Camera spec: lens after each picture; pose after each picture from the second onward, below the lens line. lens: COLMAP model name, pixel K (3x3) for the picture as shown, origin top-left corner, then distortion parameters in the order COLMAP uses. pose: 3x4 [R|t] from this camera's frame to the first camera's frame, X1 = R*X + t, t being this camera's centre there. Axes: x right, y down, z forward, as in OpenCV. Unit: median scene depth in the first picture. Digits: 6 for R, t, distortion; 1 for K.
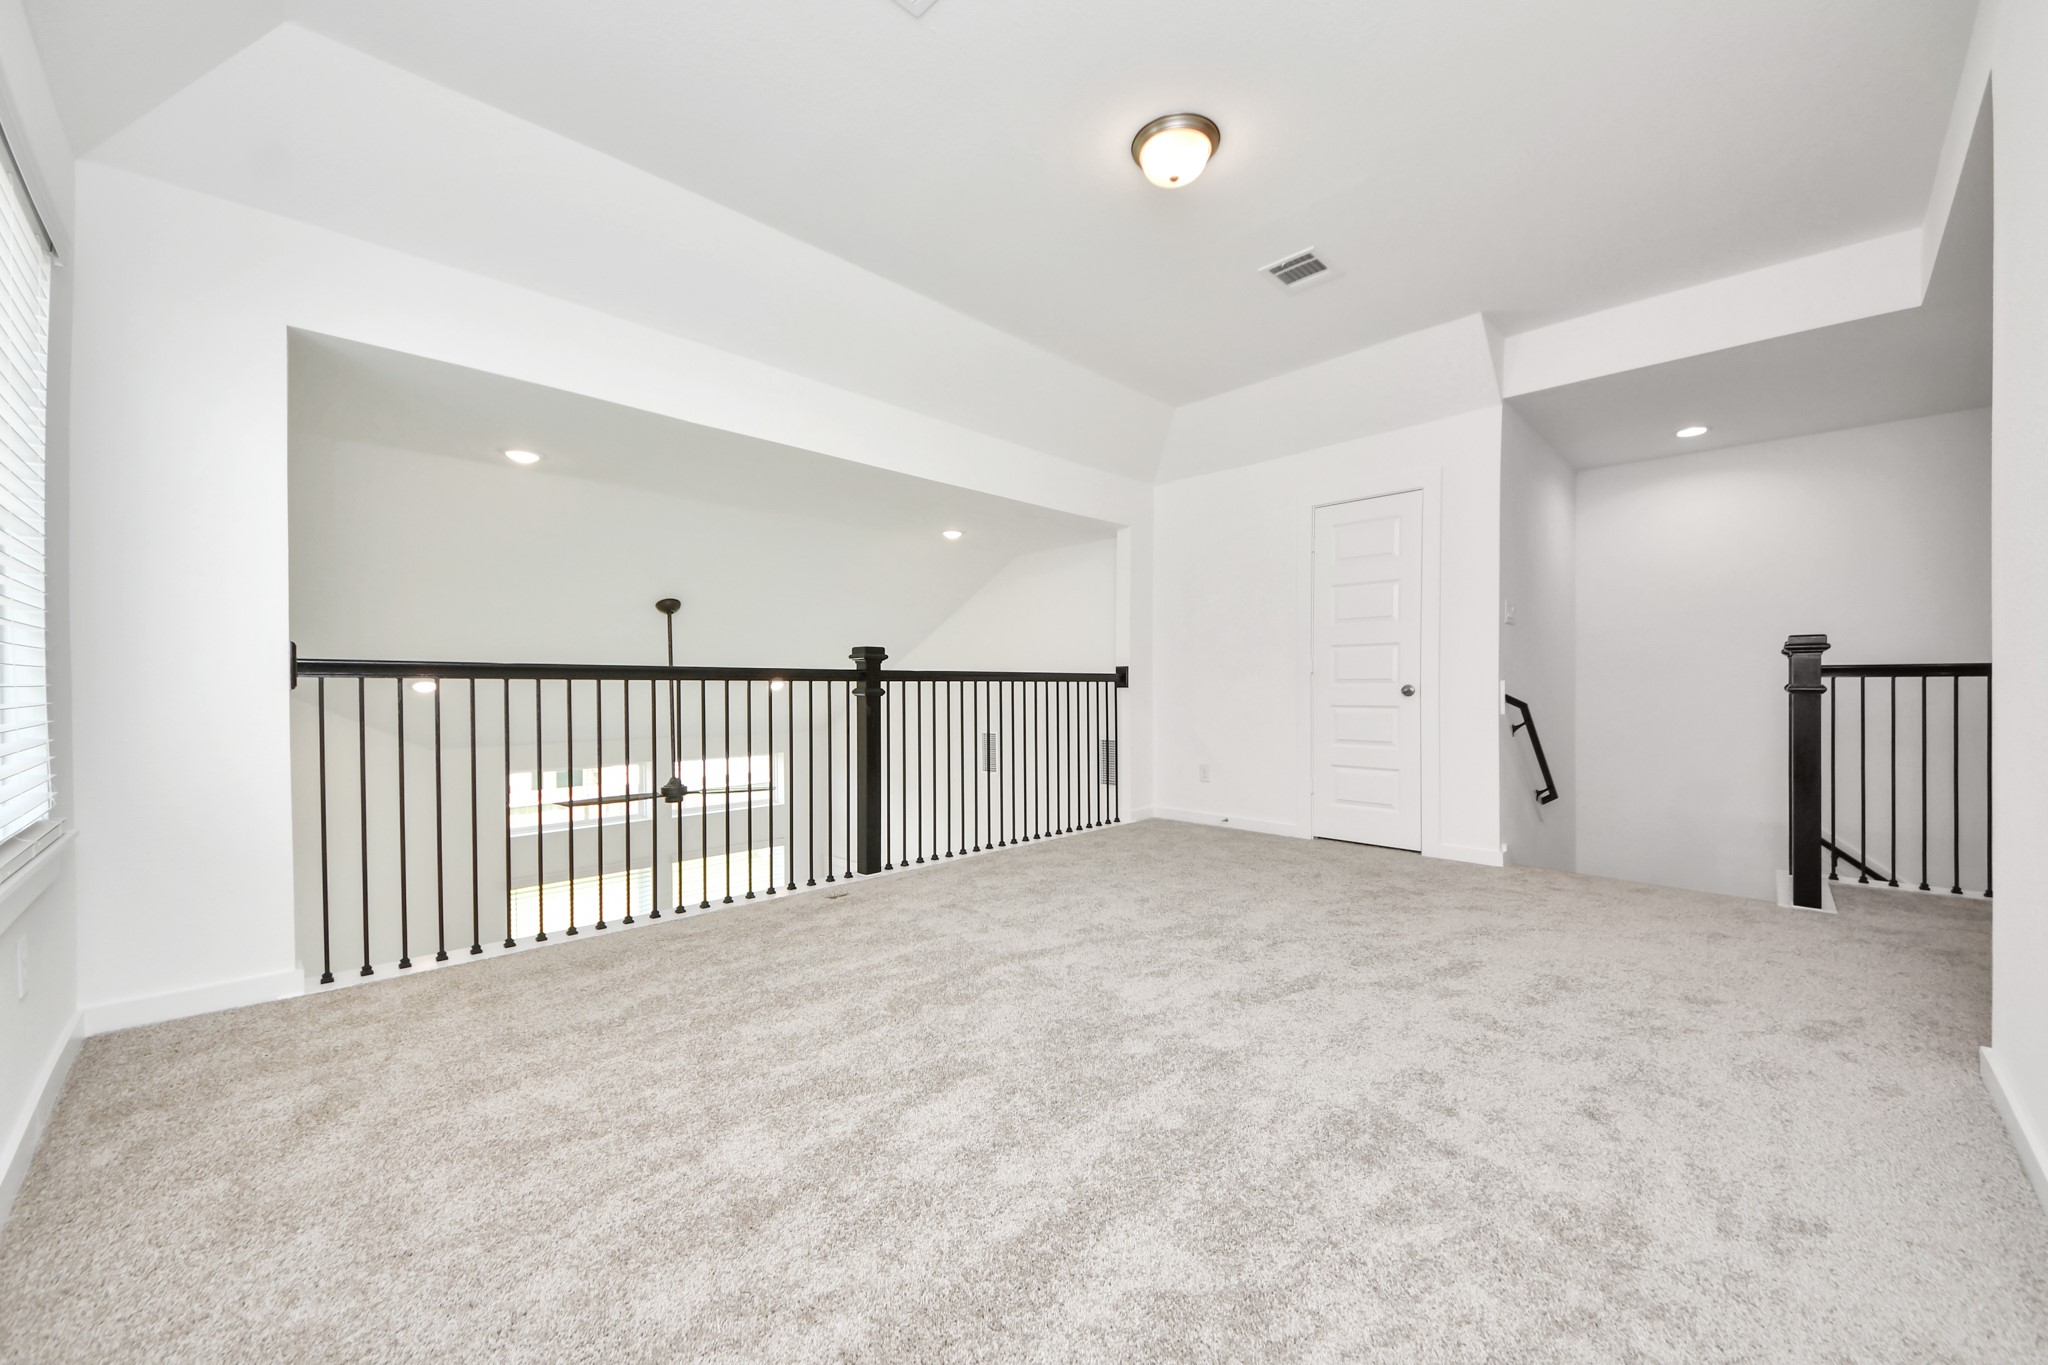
lens RADIAL K [[785.0, 0, 1051.6], [0, 785.0, 694.1], [0, 0, 1]] dist [-0.000069, -0.000059]
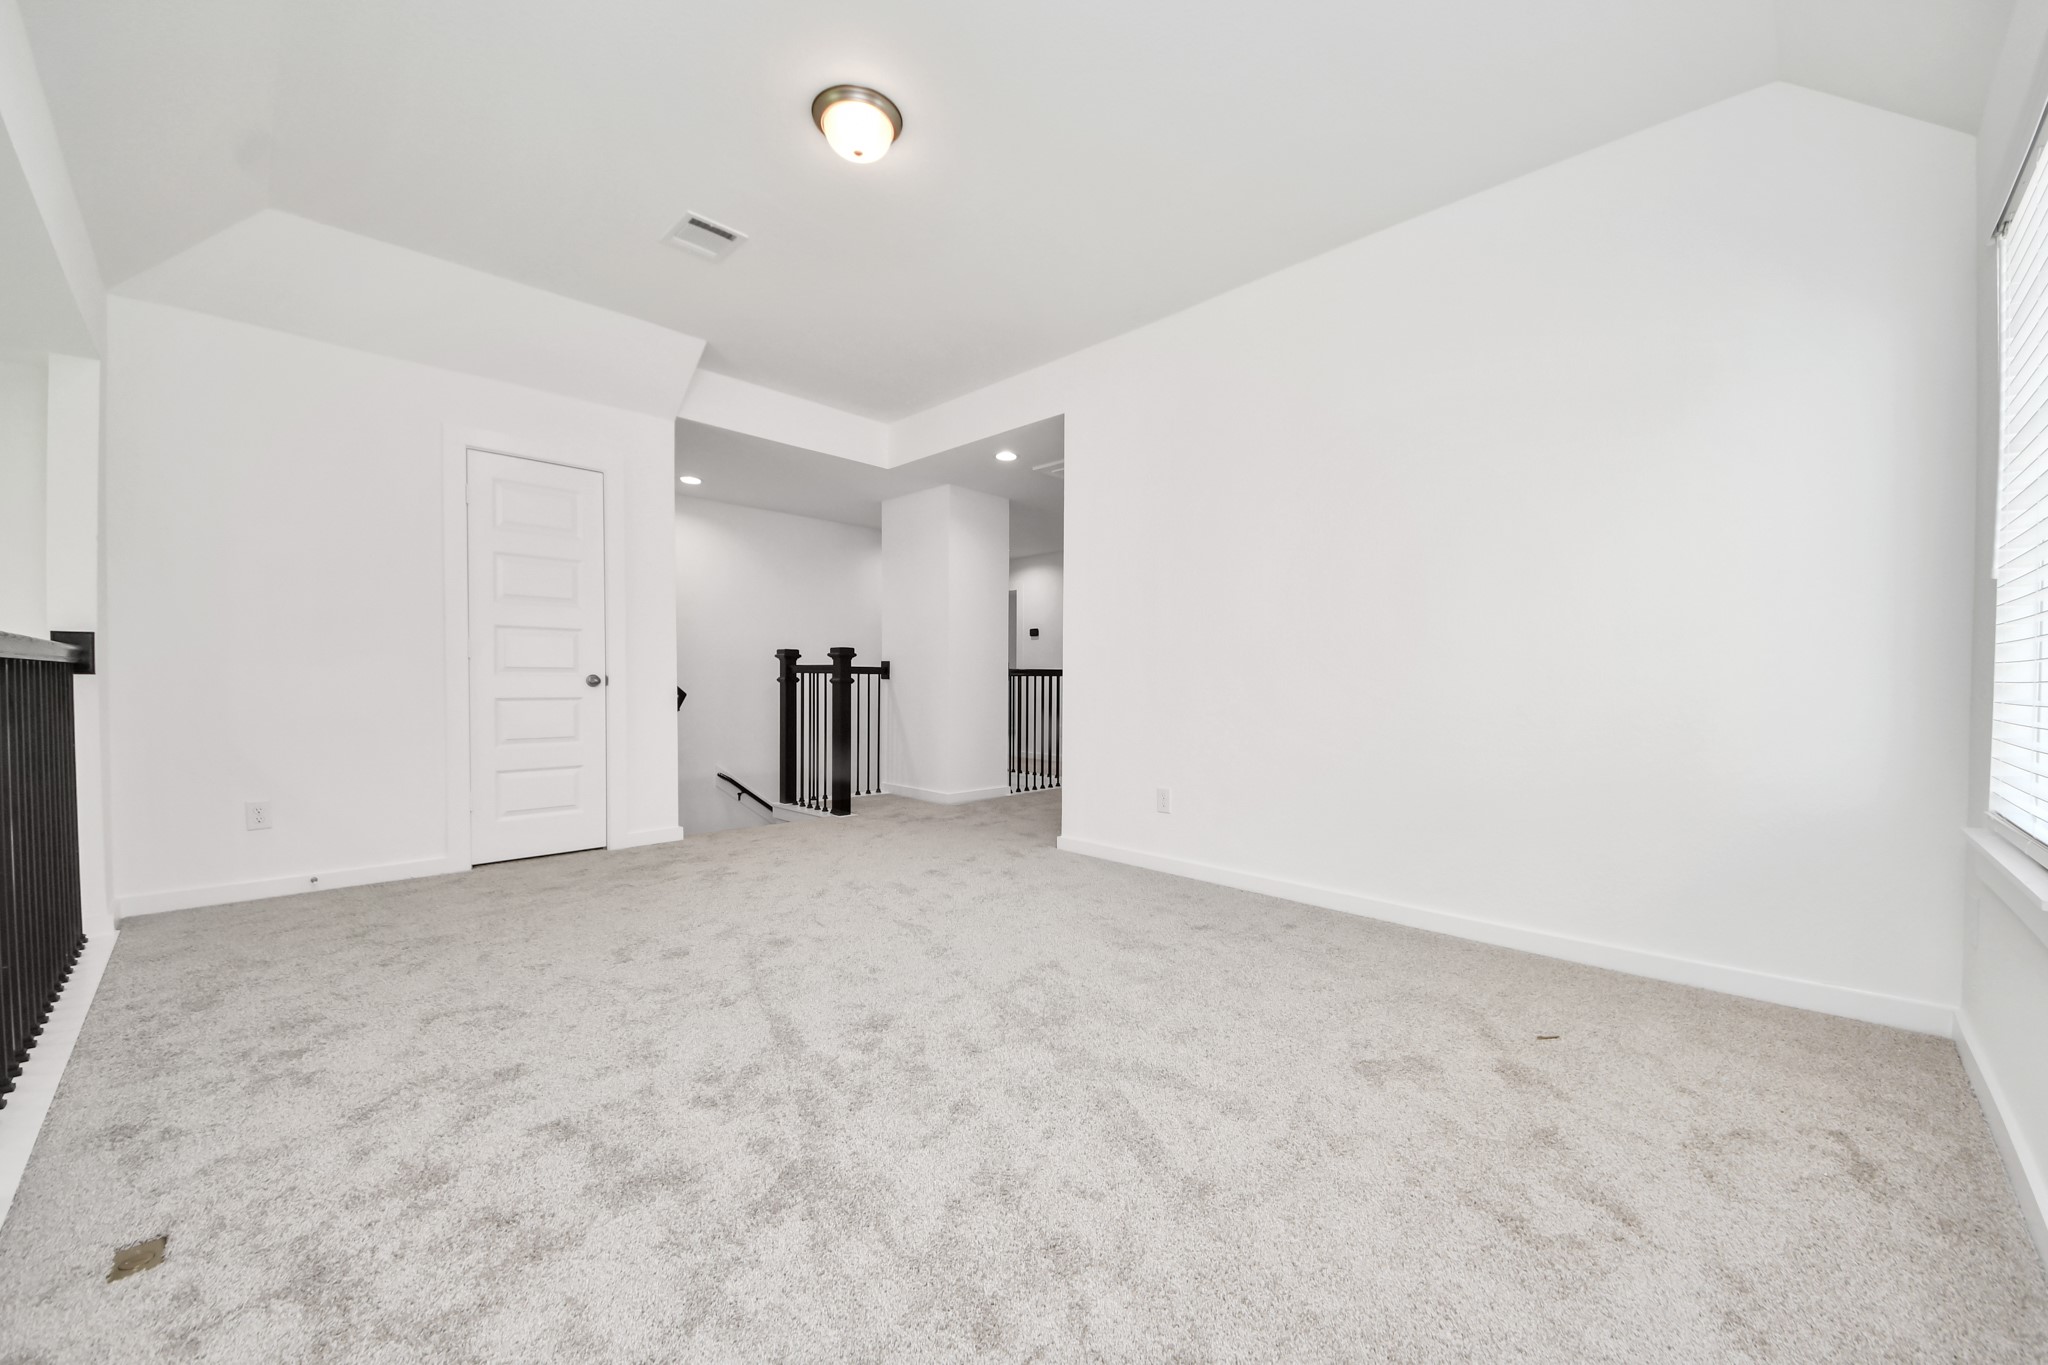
lens RADIAL K [[785.0, 0, 1051.6], [0, 785.0, 694.1], [0, 0, 1]] dist [-0.000069, -0.000059]
pose [[-0.005158, -0.017556, 0.999833, -0.708360], [0.001134, 0.999845, 0.017562, -0.006767], [-0.999986, 0.001225, -0.005137, 0.640375]]
